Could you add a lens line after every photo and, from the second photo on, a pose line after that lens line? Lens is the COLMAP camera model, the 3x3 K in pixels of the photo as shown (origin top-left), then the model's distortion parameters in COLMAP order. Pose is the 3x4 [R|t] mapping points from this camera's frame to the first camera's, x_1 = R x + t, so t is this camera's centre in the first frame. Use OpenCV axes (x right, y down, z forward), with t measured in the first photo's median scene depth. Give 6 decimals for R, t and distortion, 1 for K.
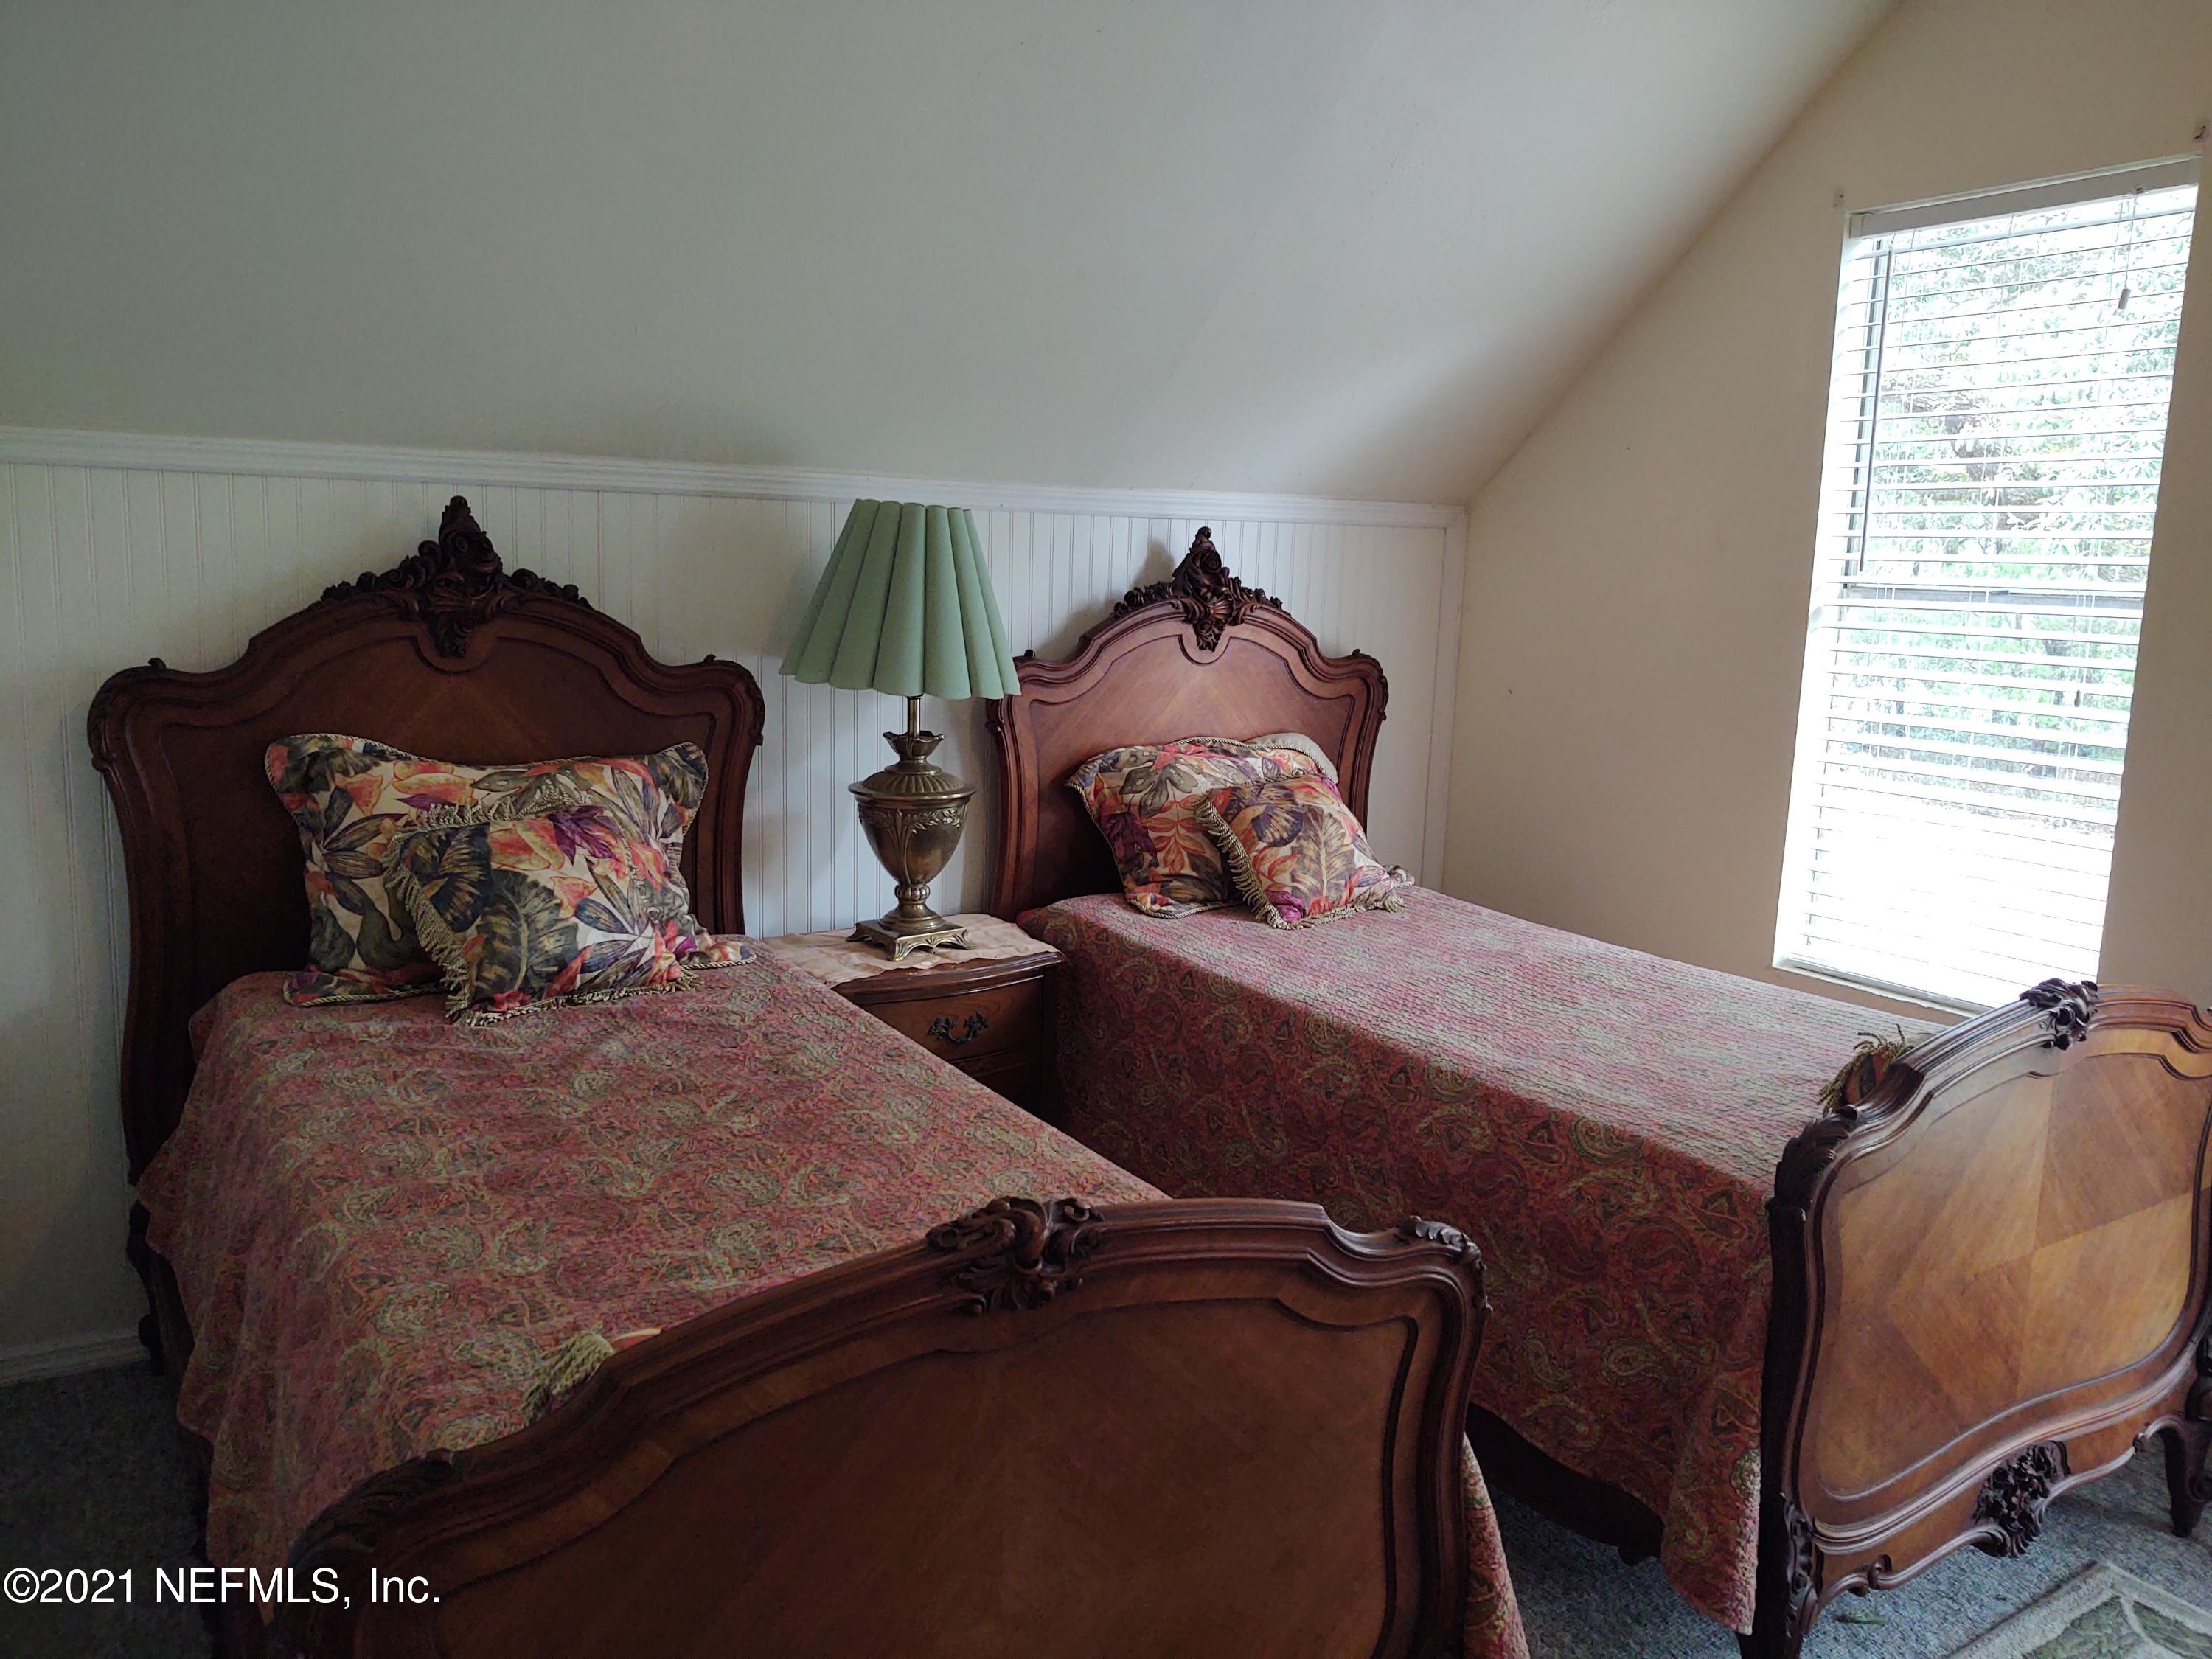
lens RADIAL K [[1659.0, 0, 1114.5], [0, 1659.0, 804.9], [0, 0, 1]] dist [-0.003573, 0.002198]
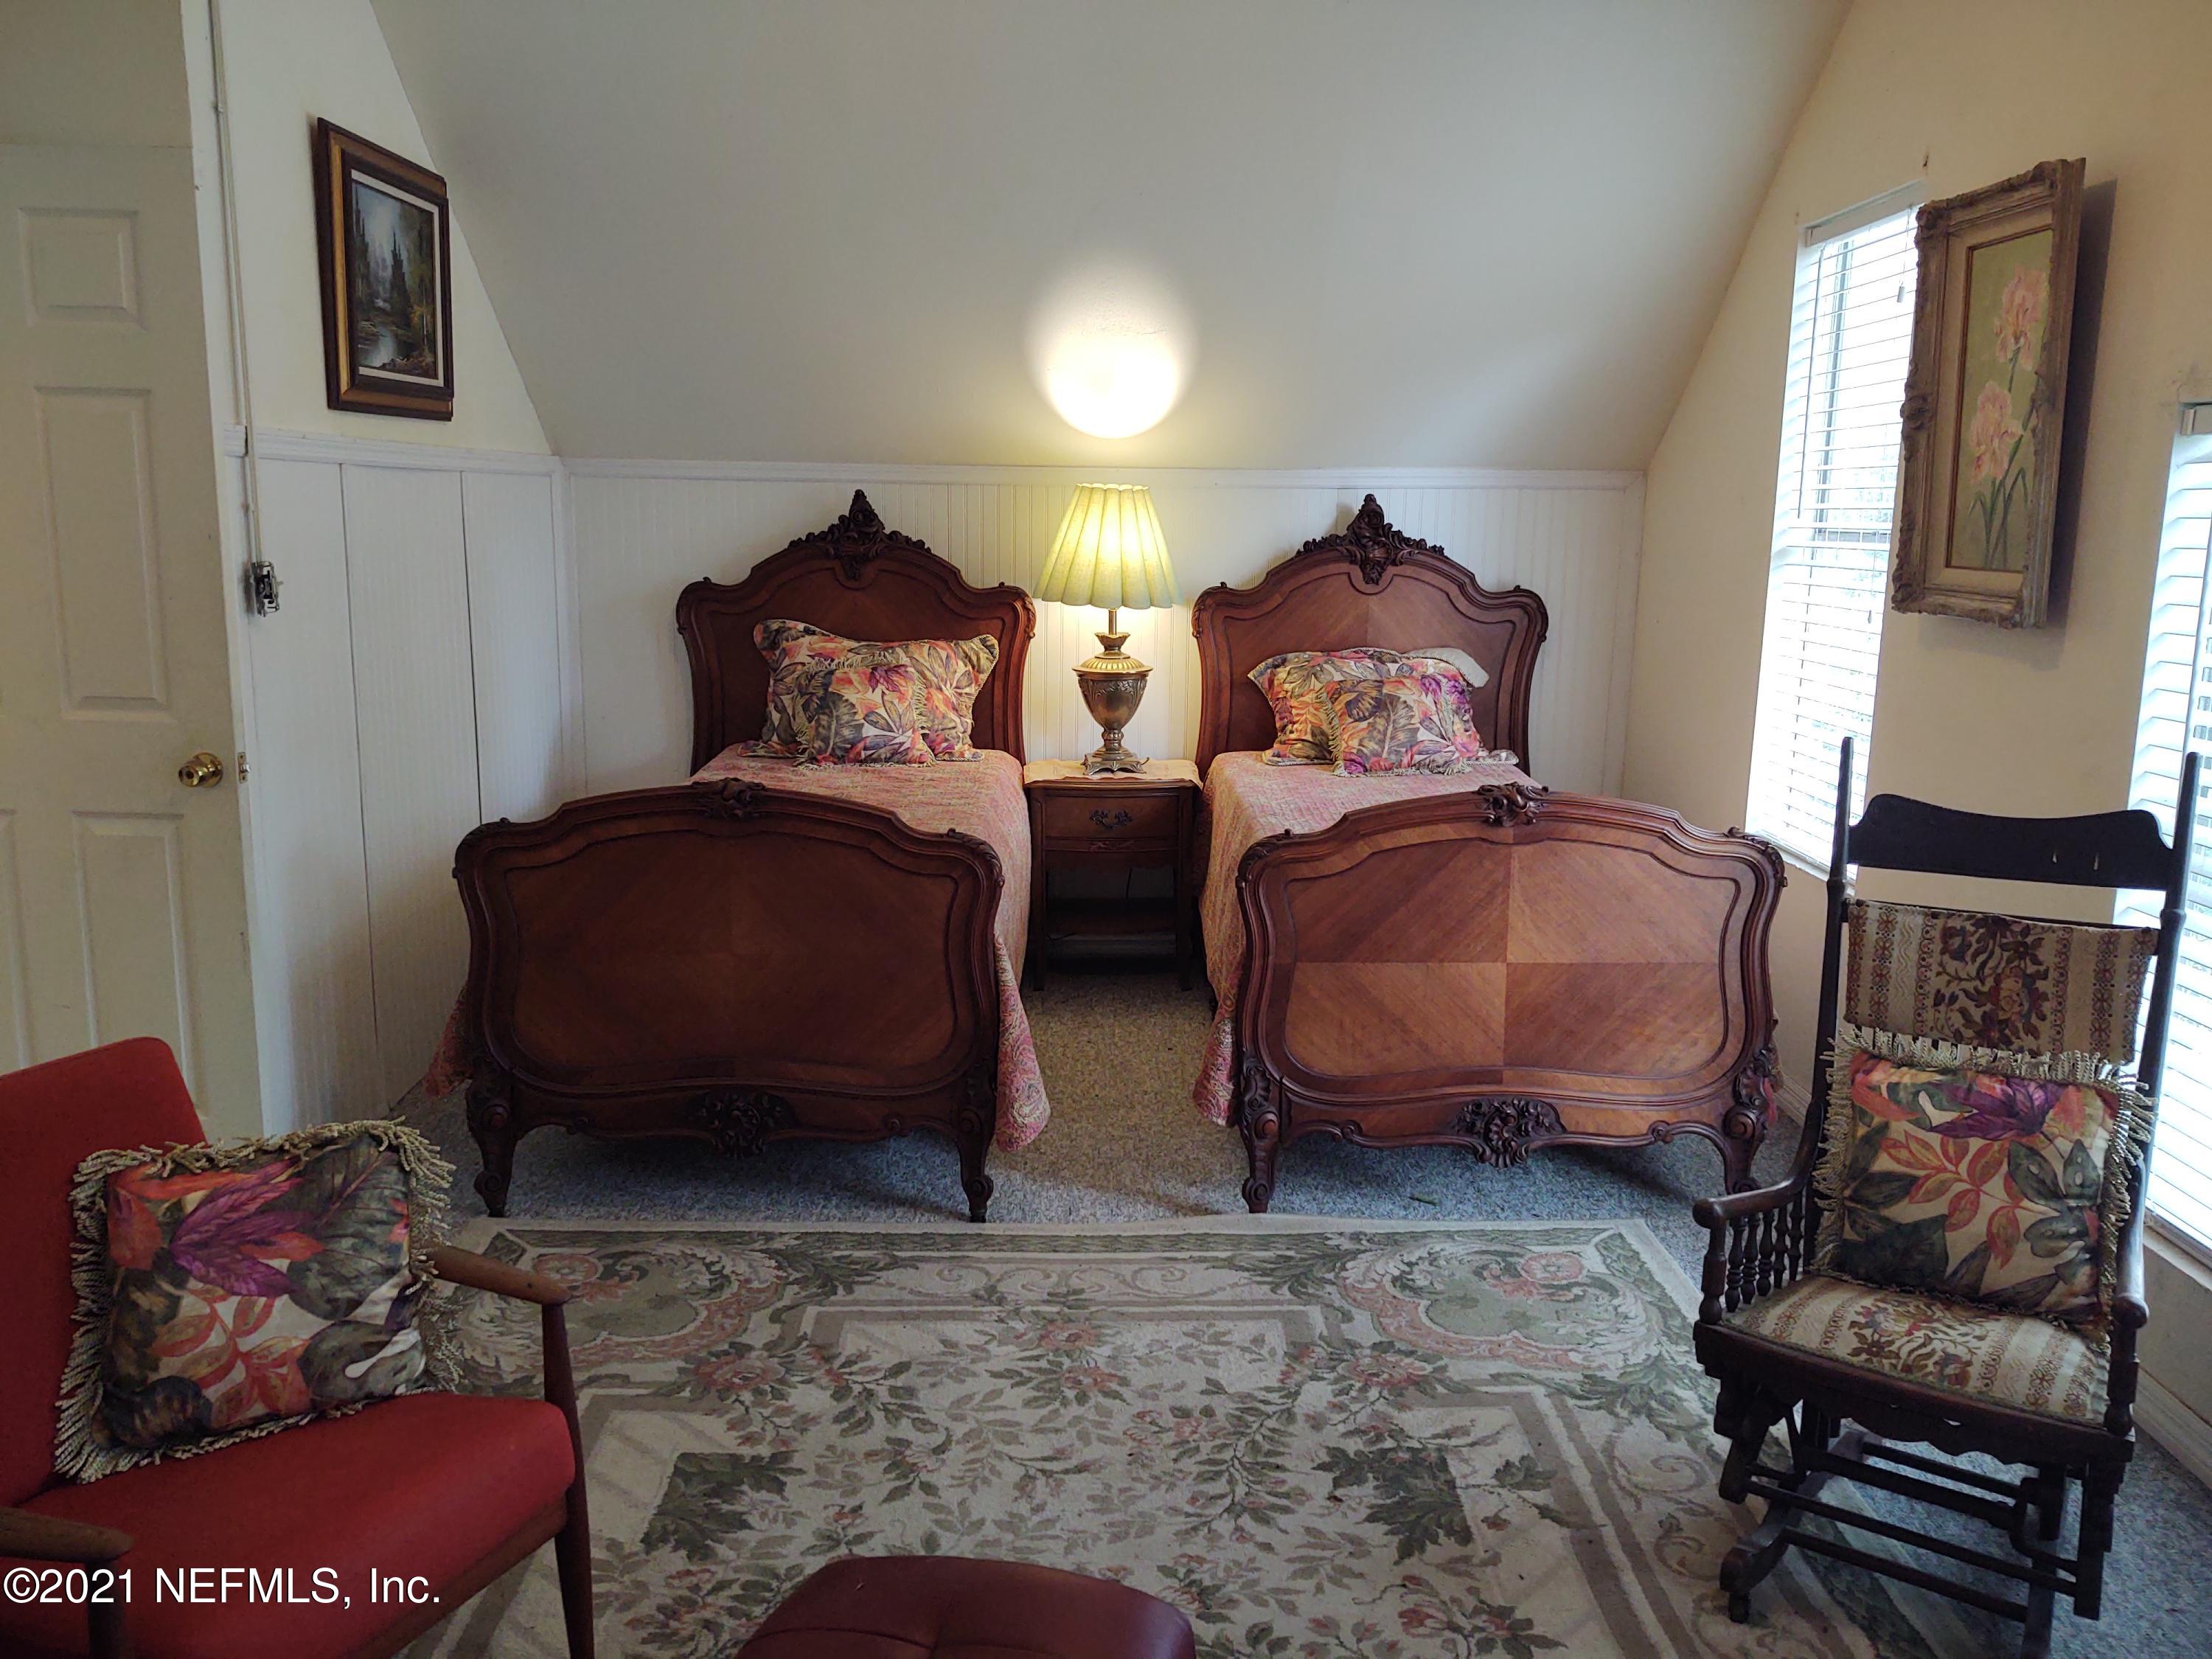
lens RADIAL K [[1688.1, 0, 1065.9], [0, 1688.1, 811.7], [0, 0, 1]] dist [0.002001, 0.004537]
pose [[0.835152, 0.077738, -0.544497, 0.780302], [-0.066429, 0.996971, 0.040448, 0.069249], [0.545993, 0.002390, 0.837787, -0.389036]]
